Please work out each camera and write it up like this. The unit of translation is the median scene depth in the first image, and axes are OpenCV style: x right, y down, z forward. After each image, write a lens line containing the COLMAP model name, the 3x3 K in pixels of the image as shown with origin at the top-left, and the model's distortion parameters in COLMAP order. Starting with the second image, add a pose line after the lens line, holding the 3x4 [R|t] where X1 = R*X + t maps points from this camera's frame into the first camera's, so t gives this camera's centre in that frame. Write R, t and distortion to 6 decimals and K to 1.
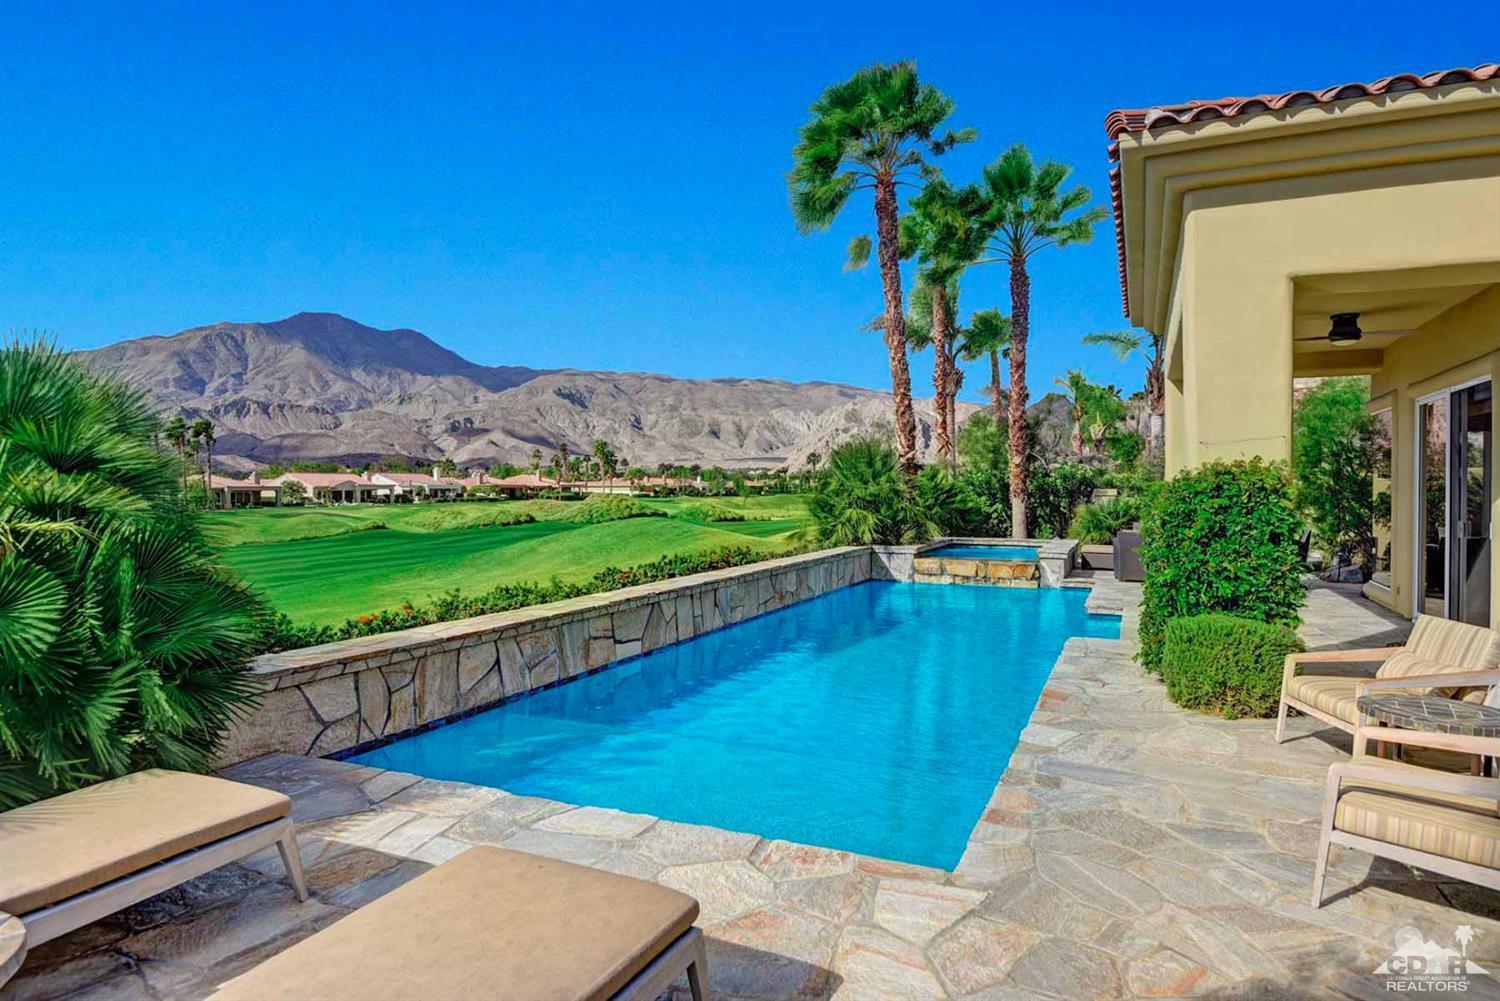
lens RADIAL K [[863.9, 0, 755.6], [0, 863.9, 498.1], [0, 0, 1]] dist [0.017932, -0.034276]
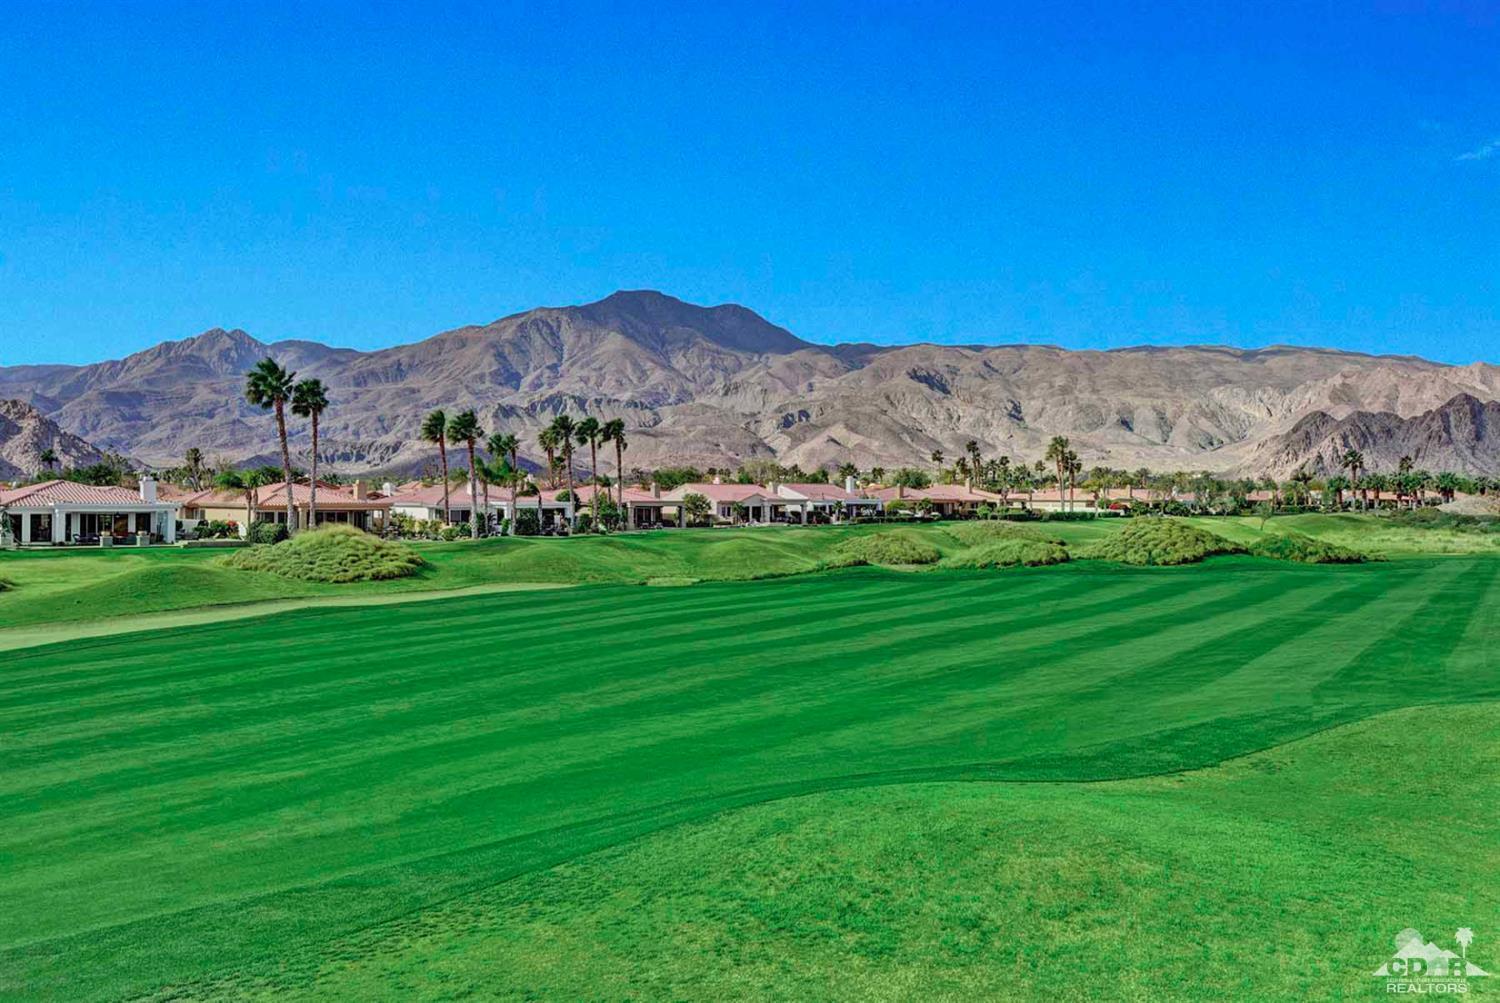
lens RADIAL K [[1124.3, 0, 750.0], [0, 1124.3, 501.5], [0, 0, 1]] dist [0.044288, -0.004265]
pose [[0.935050, 0.007623, -0.354434, -0.841700], [-0.010514, 0.999925, -0.006230, -0.048954], [0.354361, 0.009552, 0.935060, 0.379669]]
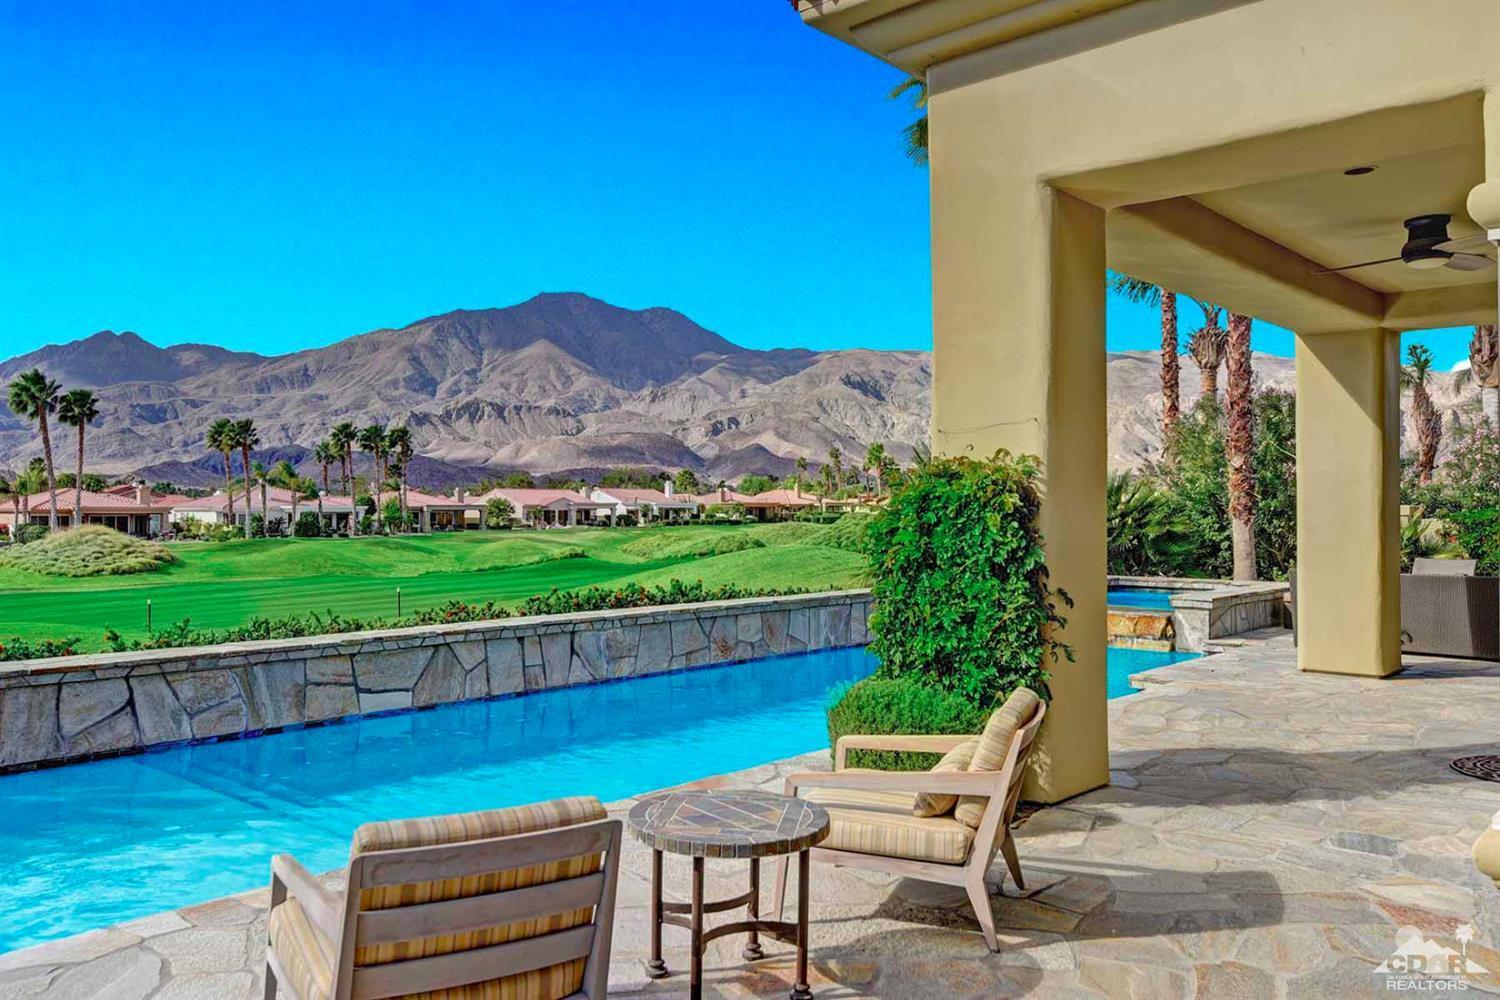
lens RADIAL K [[1173.9, 0, 750.0], [0, 1173.9, 500.0], [0, 0, 1]] dist [0.067881, -0.077708]
pose [[0.953143, -0.002101, -0.302513, 0.220027], [-0.003309, 0.999844, -0.017368, 0.002376], [0.302502, 0.017555, 0.952987, 0.020550]]
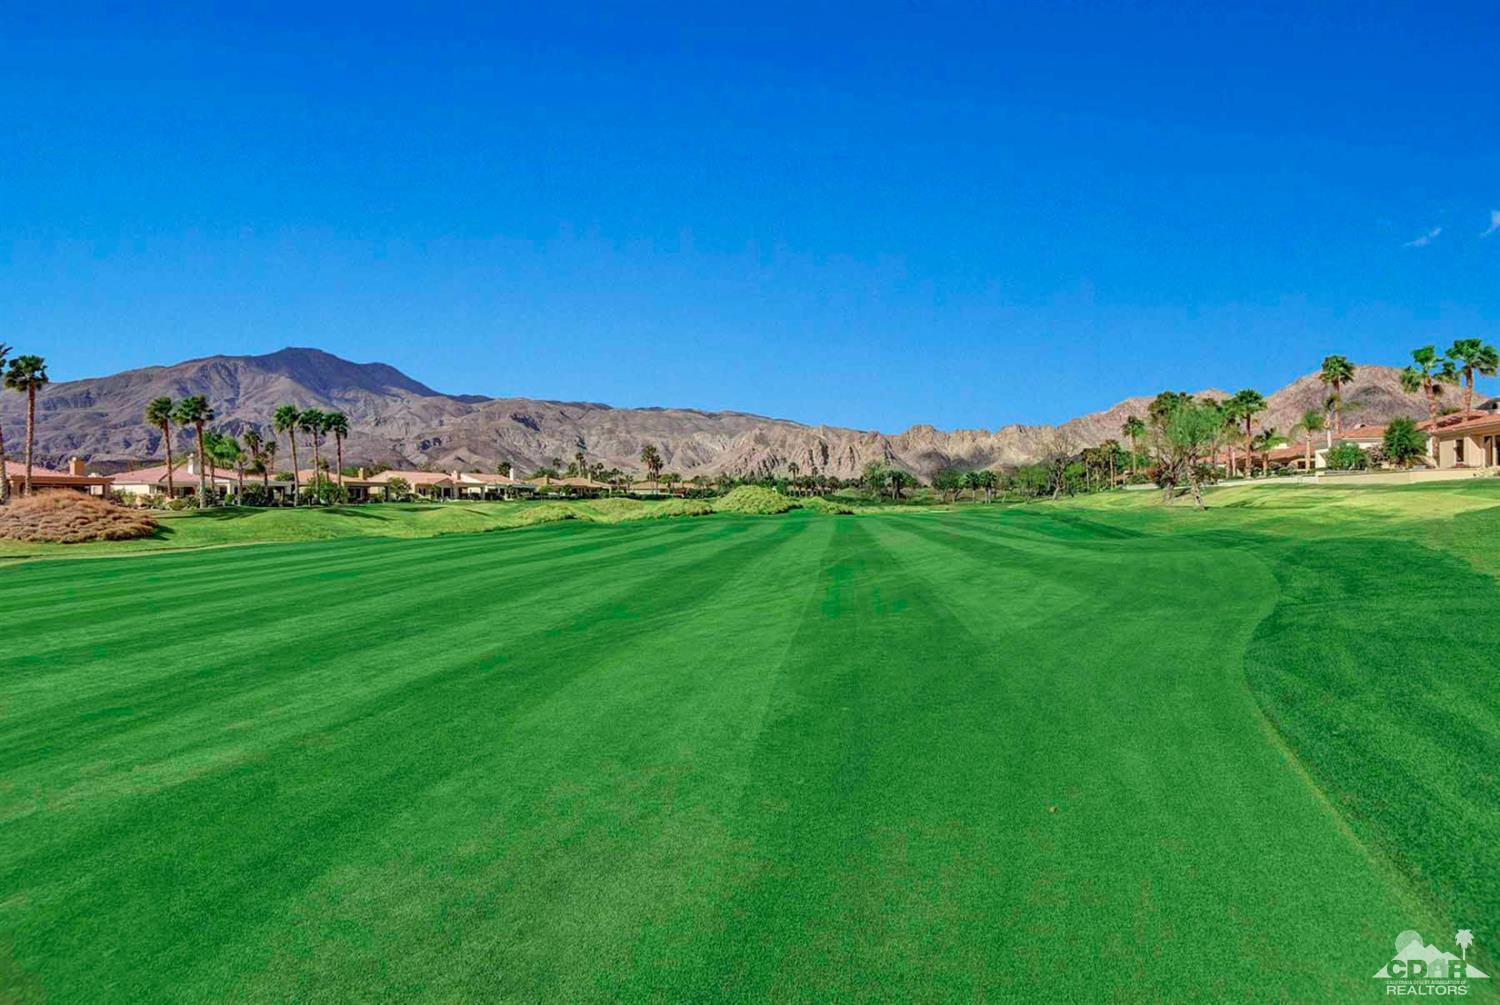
lens RADIAL K [[697.0, 0, 778.2], [0, 697.0, 500.3], [0, 0, 1]] dist [-0.051377, -0.001514]
pose [[0.989039, -0.001504, 0.147646, -1.430647], [0.002649, 0.999968, -0.007556, 0.096365], [-0.147630, 0.007864, 0.989011, 0.902660]]
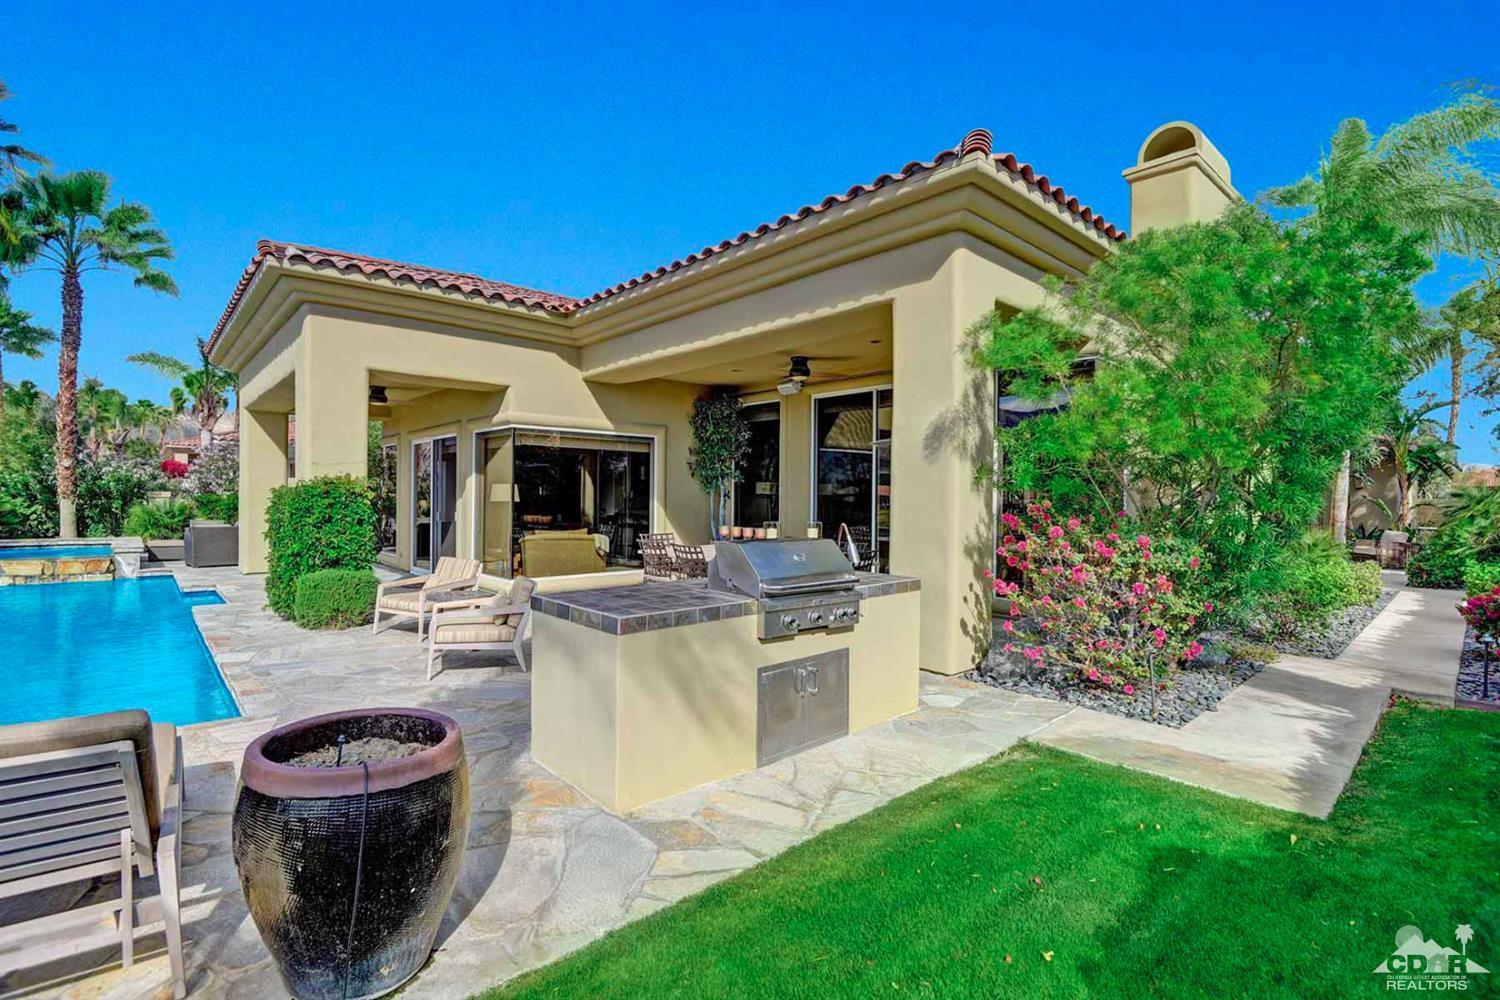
lens RADIAL K [[697.0, 0, 778.2], [0, 697.0, 497.8], [0, 0, 1]] dist [-0.051377, -0.001514]
pose [[0.369870, 0.002292, 0.929080, -0.108959], [0.000973, 0.999995, -0.002854, 0.001008], [-0.929083, 0.001959, 0.369867, -0.082104]]
